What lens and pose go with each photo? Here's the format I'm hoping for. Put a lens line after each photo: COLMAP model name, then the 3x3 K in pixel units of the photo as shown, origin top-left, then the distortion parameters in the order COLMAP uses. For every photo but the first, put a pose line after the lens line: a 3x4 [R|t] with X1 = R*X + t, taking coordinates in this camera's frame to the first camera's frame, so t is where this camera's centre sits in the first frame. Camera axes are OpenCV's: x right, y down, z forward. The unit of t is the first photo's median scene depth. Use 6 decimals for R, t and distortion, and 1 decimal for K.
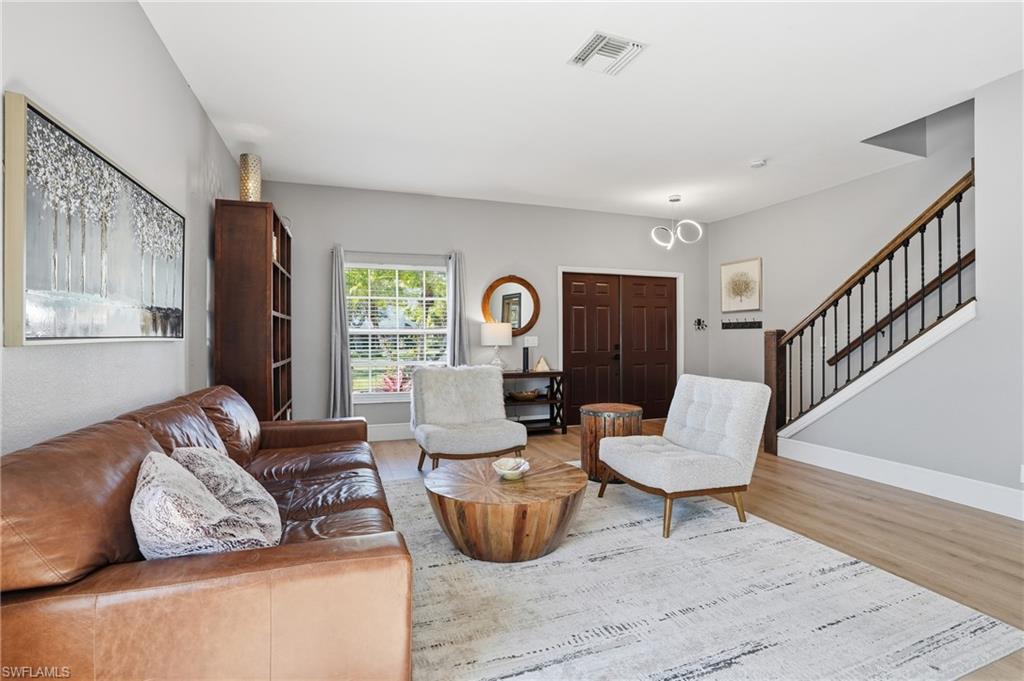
lens RADIAL K [[471.9, 0, 518.4], [0, 471.9, 336.4], [0, 0, 1]] dist [-0.043432, 0.007601]
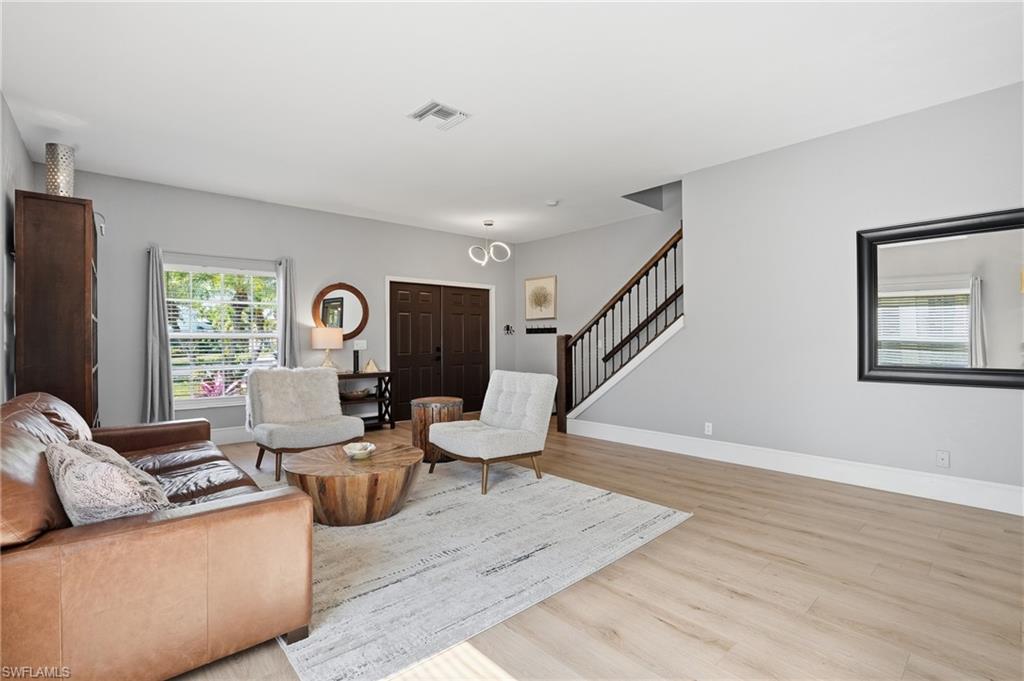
lens RADIAL K [[471.9, 0, 513.6], [0, 471.9, 338.4], [0, 0, 1]] dist [-0.043432, 0.007601]
pose [[0.929490, -0.000229, 0.368848, -0.075701], [0.001653, 0.999992, -0.003544, 0.000825], [-0.368845, 0.003904, 0.929483, -0.209715]]
